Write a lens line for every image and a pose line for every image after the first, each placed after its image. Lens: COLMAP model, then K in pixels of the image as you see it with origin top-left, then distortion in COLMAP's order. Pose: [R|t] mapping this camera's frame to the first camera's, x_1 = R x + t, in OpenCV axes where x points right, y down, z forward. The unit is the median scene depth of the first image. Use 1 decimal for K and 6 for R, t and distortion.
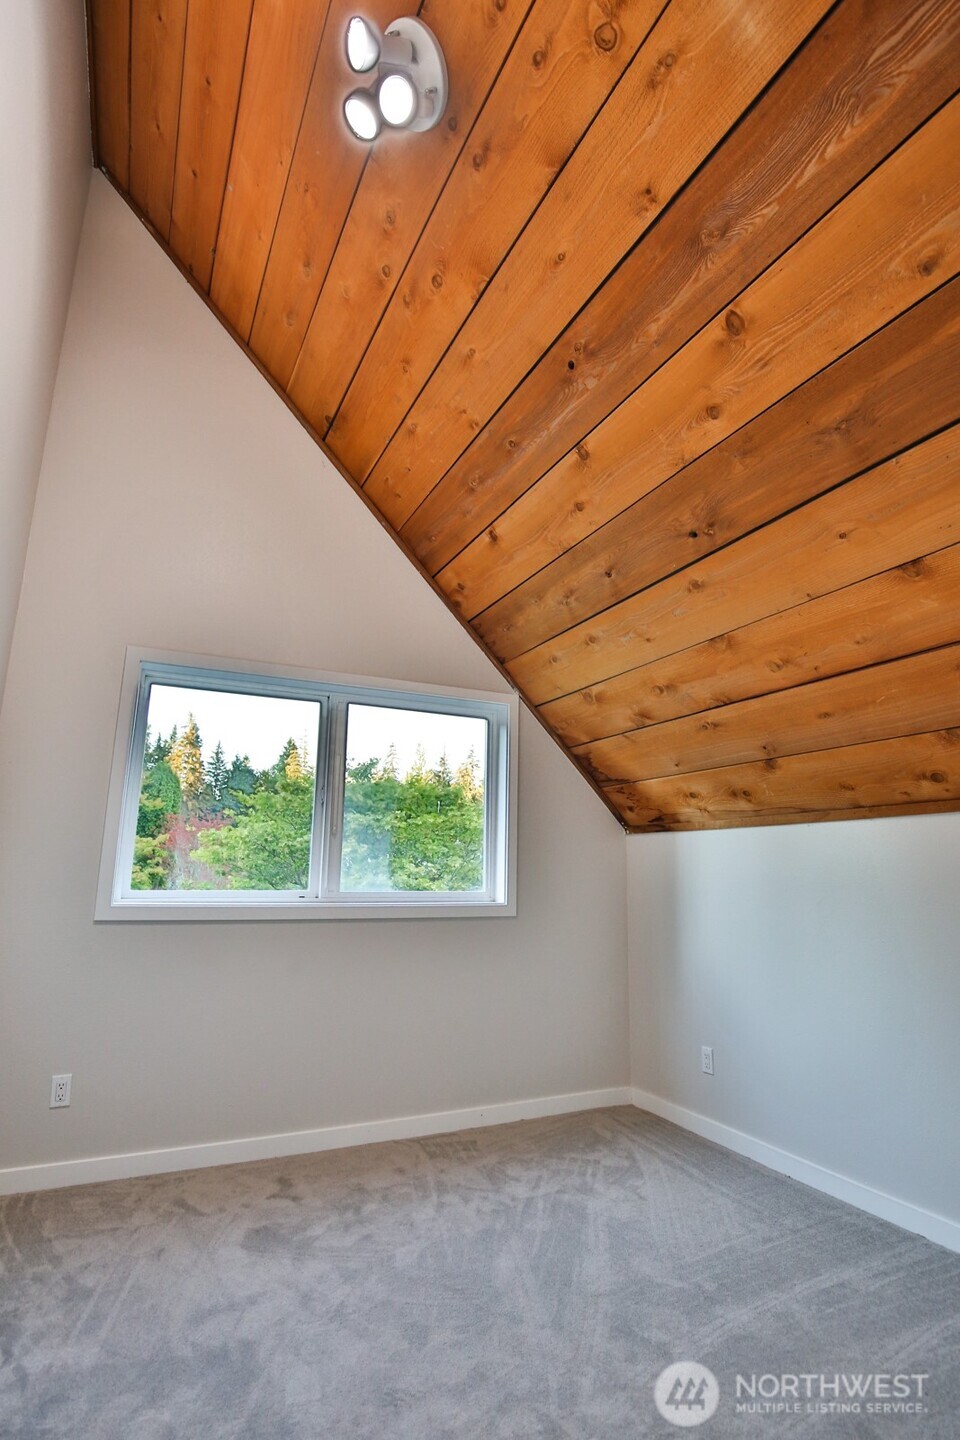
lens RADIAL K [[706.0, 0, 479.5], [0, 706.0, 716.6], [0, 0, 1]] dist [-0.031070, 0.002671]
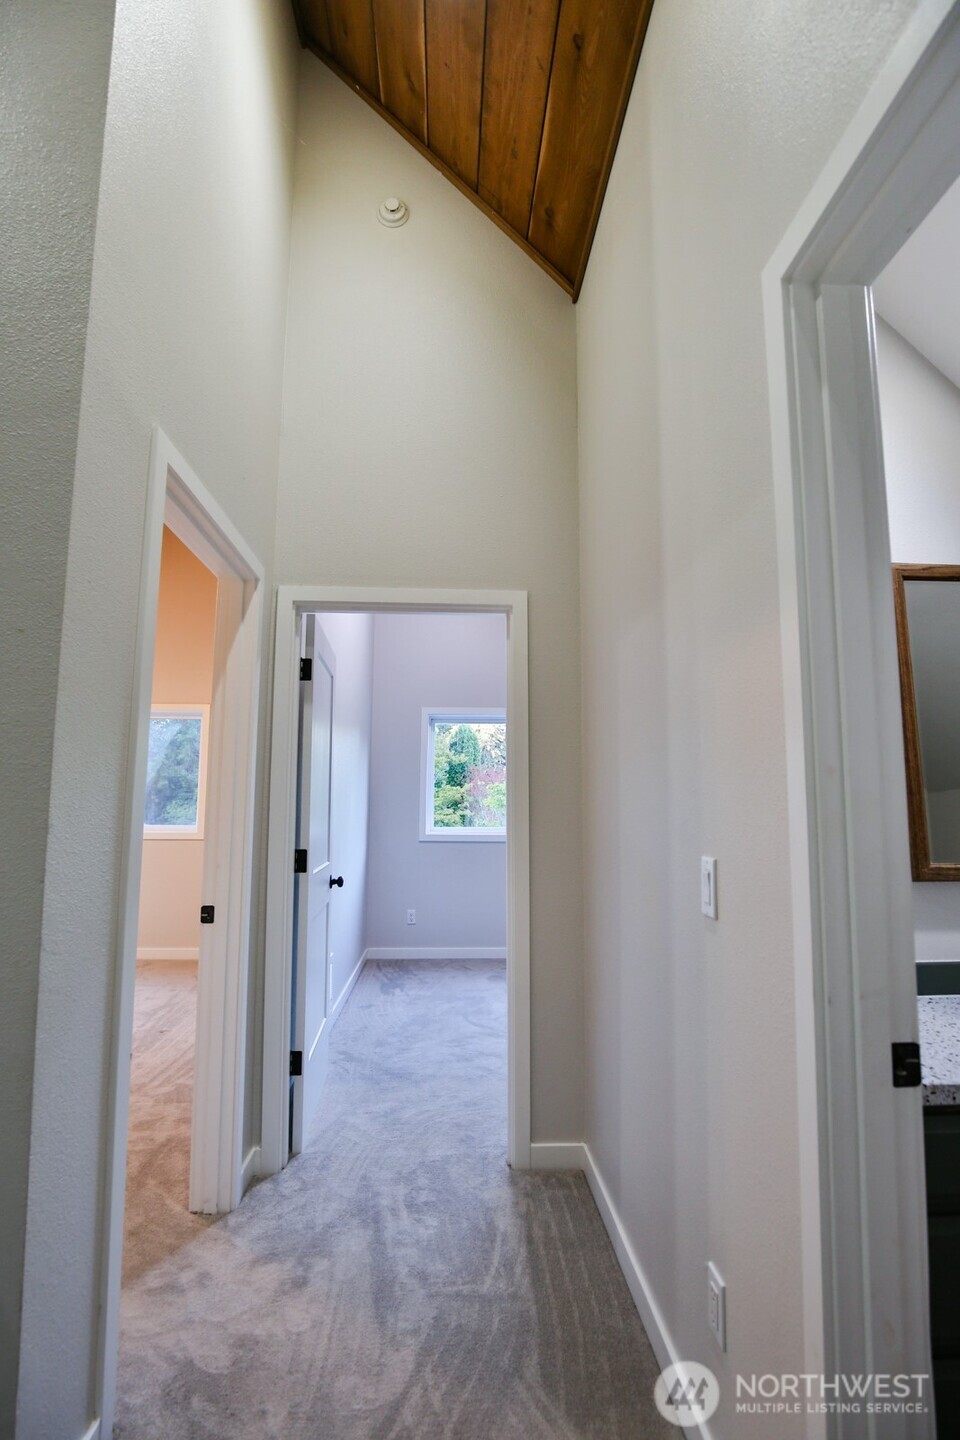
lens RADIAL K [[706.0, 0, 479.8], [0, 706.0, 719.7], [0, 0, 1]] dist [-0.031070, 0.002671]
pose [[0.916345, -0.054132, -0.396714, 0.348375], [0.088792, 0.993622, 0.069514, -0.147292], [0.390421, -0.098923, 0.915307, -0.608251]]
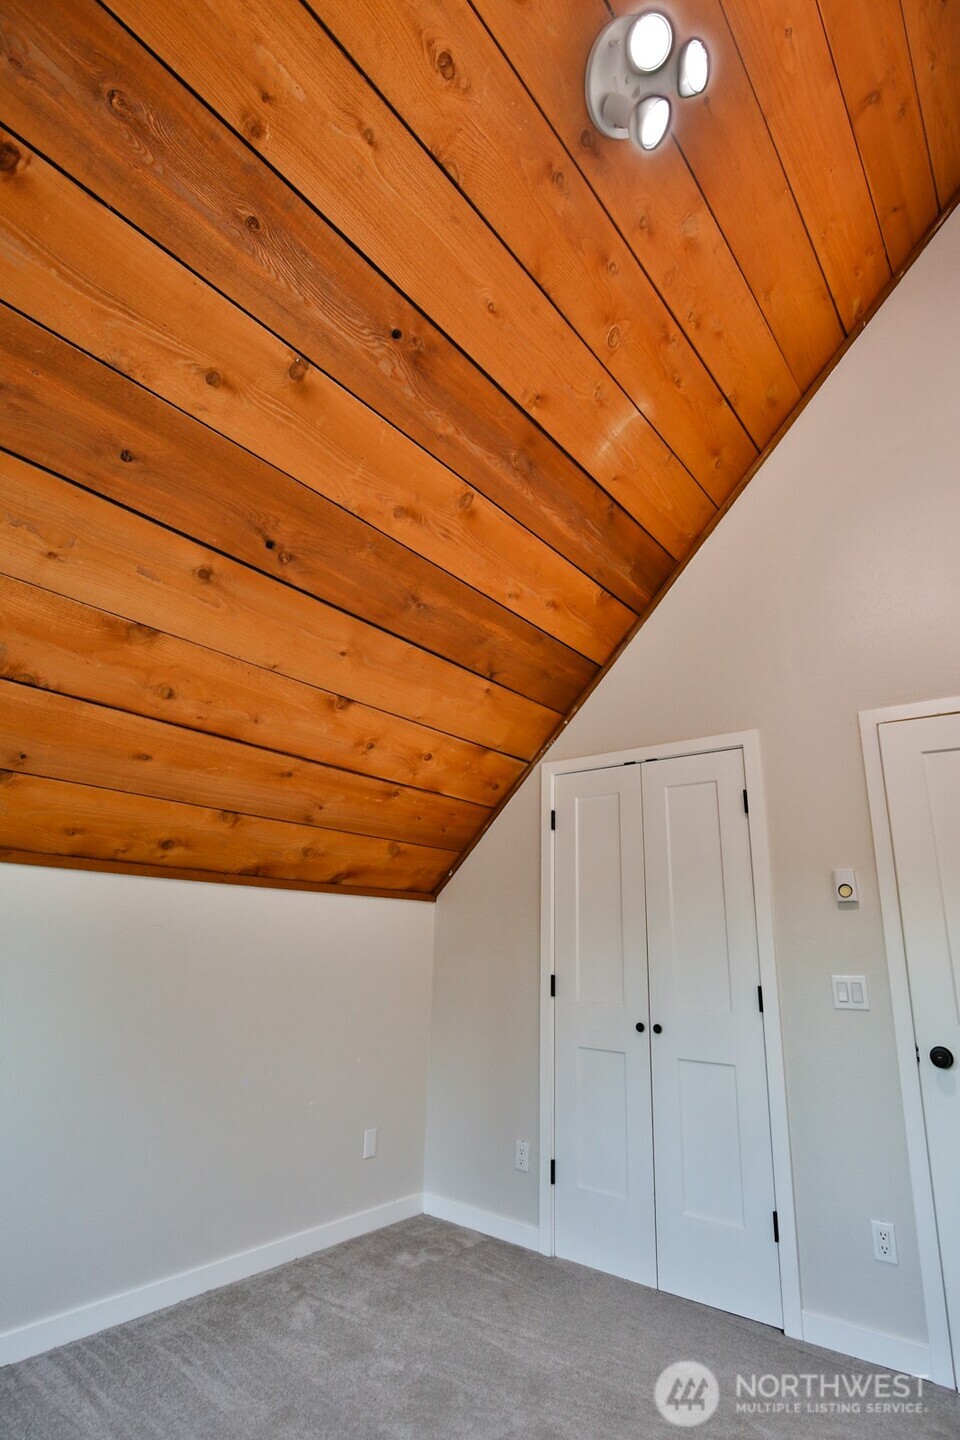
lens RADIAL K [[706.0, 0, 479.6], [0, 706.0, 721.4], [0, 0, 1]] dist [-0.031070, 0.002671]
pose [[-0.420858, 0.248362, 0.872465, -0.508505], [-0.226293, 0.902638, -0.366110, 0.197997], [-0.878447, -0.351513, -0.323680, 0.975619]]
